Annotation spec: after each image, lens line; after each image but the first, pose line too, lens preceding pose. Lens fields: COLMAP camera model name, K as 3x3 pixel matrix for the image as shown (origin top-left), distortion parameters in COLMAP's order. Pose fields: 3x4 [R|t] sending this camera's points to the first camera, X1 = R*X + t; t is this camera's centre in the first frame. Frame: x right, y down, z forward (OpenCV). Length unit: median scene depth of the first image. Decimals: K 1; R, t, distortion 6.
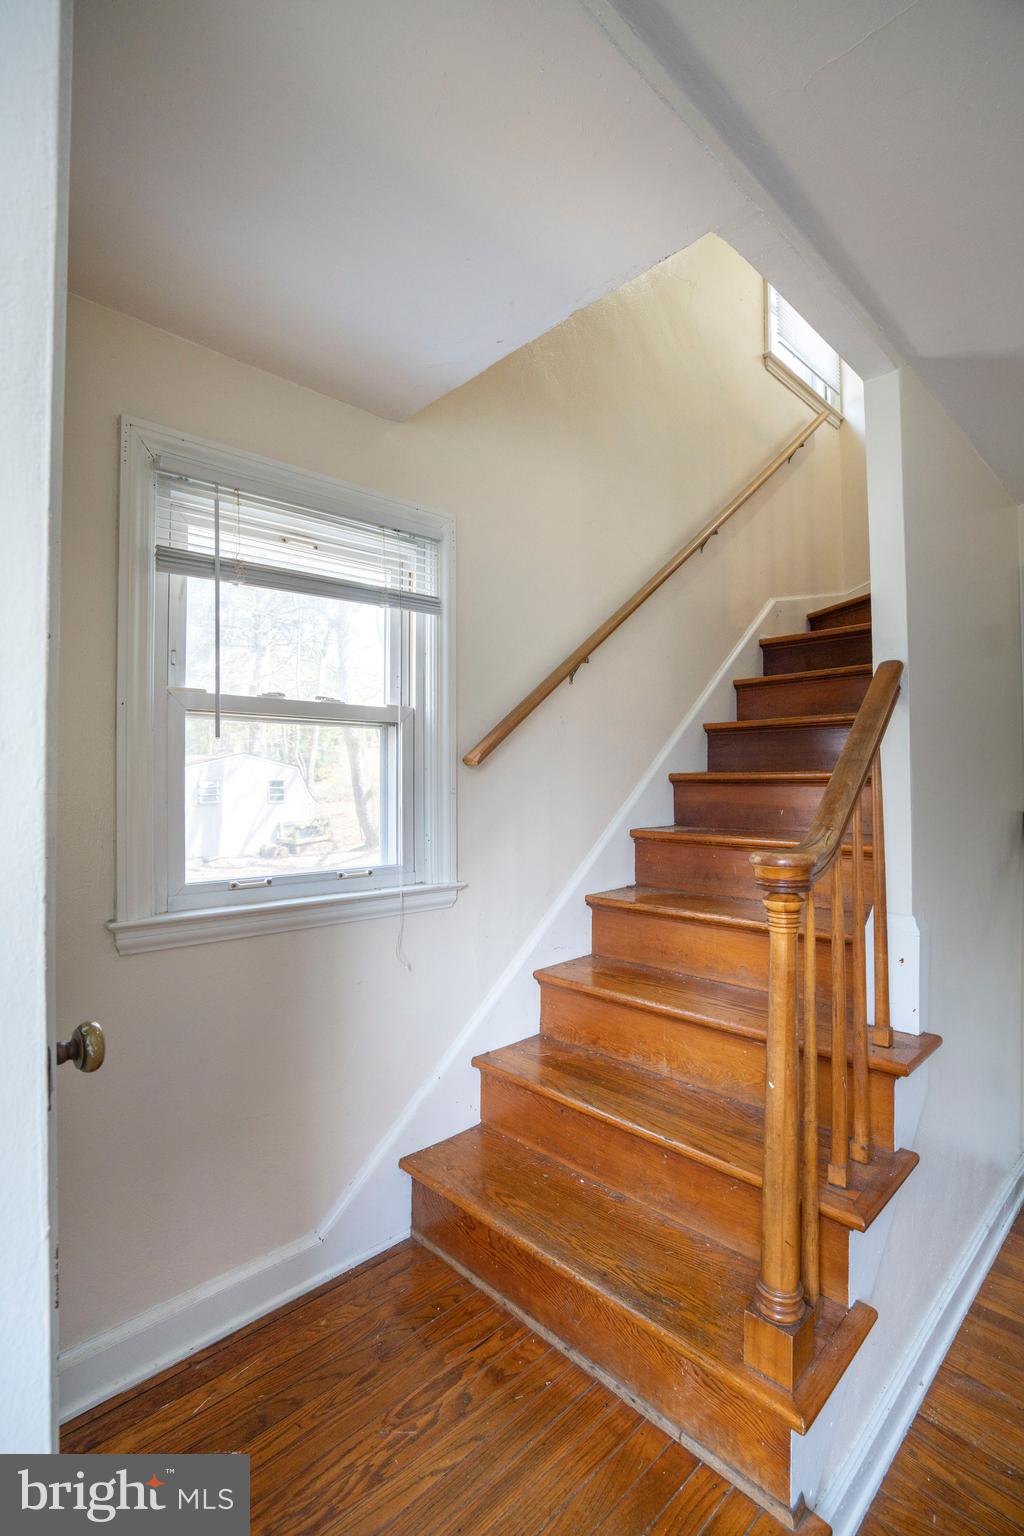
lens RADIAL K [[709.2, 0, 507.8], [0, 709.2, 772.6], [0, 0, 1]] dist [-0.064793, 0.025443]
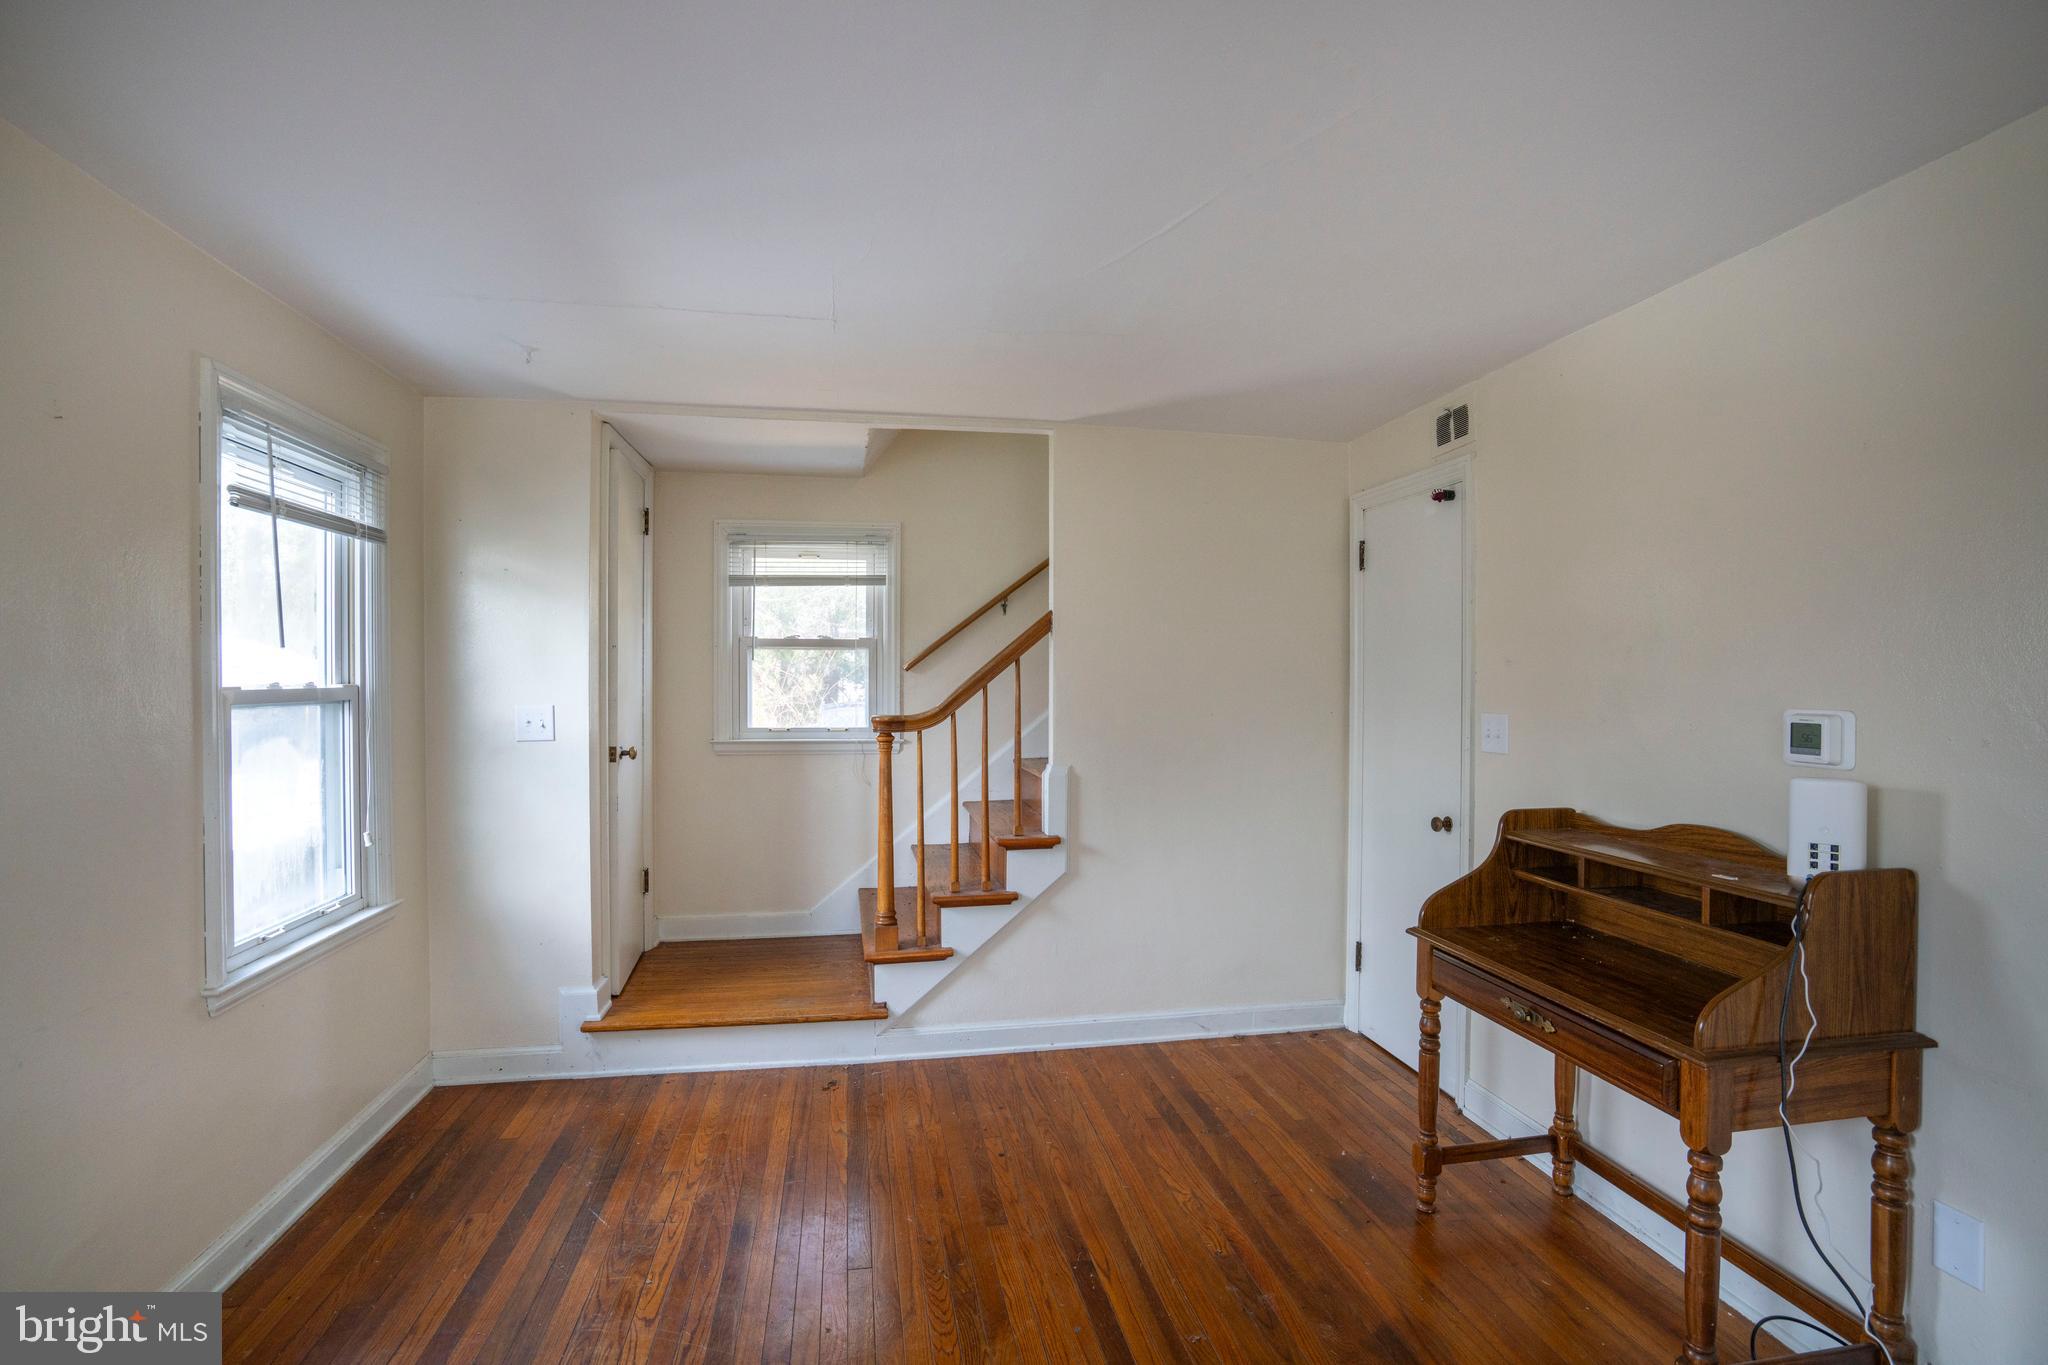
lens RADIAL K [[945.6, 0, 1021.3], [0, 945.6, 686.9], [0, 0, 1]] dist [-0.064793, 0.025443]
pose [[0.831167, 0.009866, -0.555936, 1.583870], [-0.000787, 0.999862, 0.016567, -0.012370], [0.556023, -0.013332, 0.831060, -0.812116]]
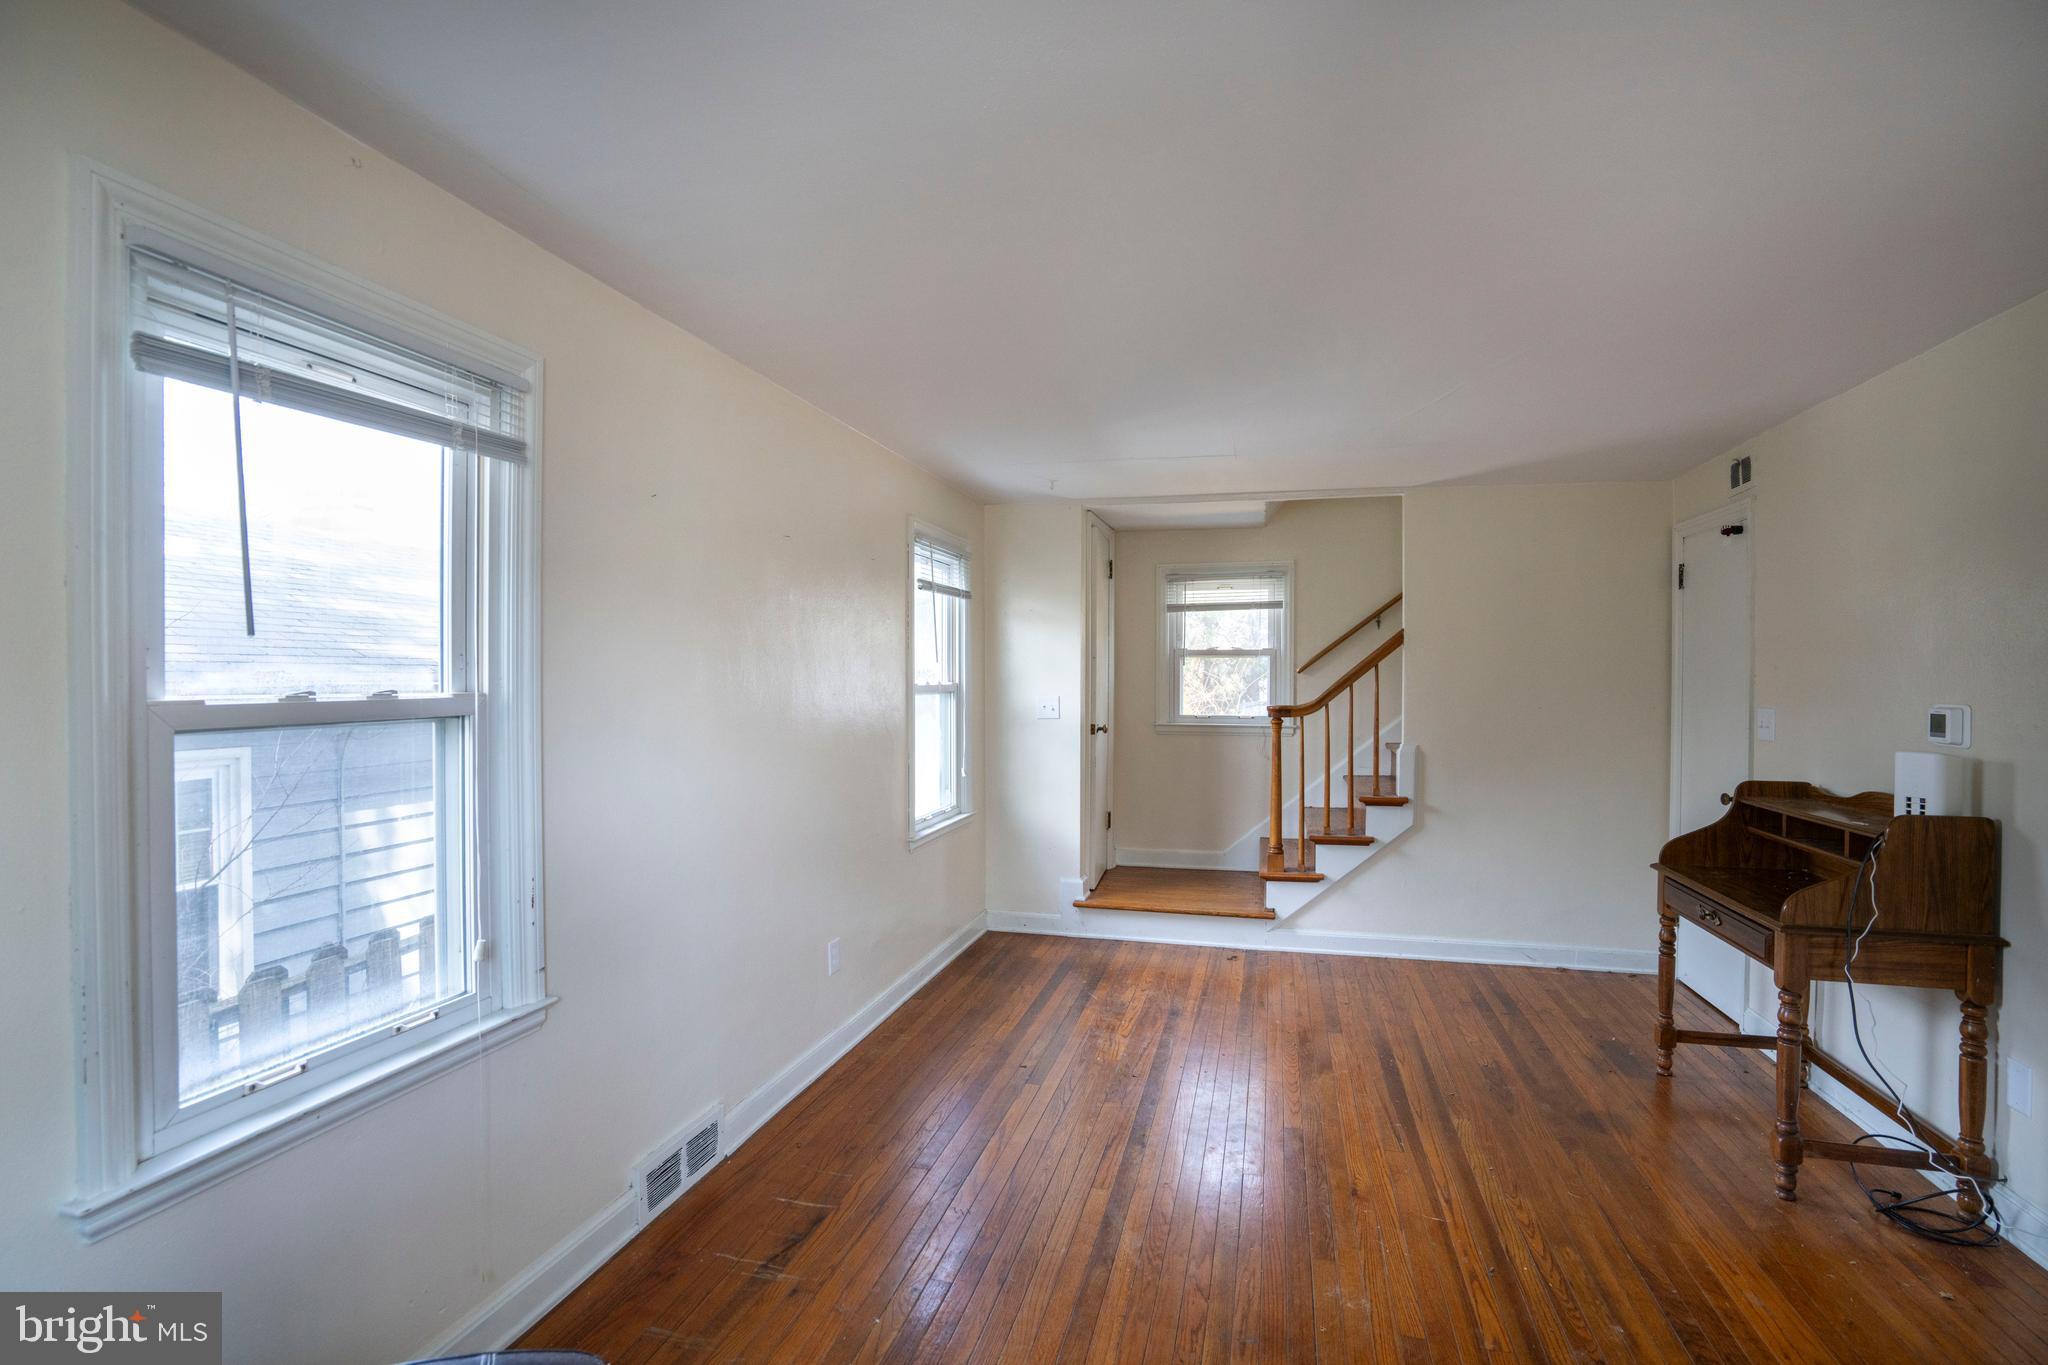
lens RADIAL K [[945.6, 0, 1021.3], [0, 945.6, 686.9], [0, 0, 1]] dist [-0.064793, 0.025443]
pose [[0.513713, 0.013299, -0.857859, 2.240713], [0.001781, 0.999861, 0.016567, -0.021948], [0.857960, -0.010039, 0.513618, -1.398547]]
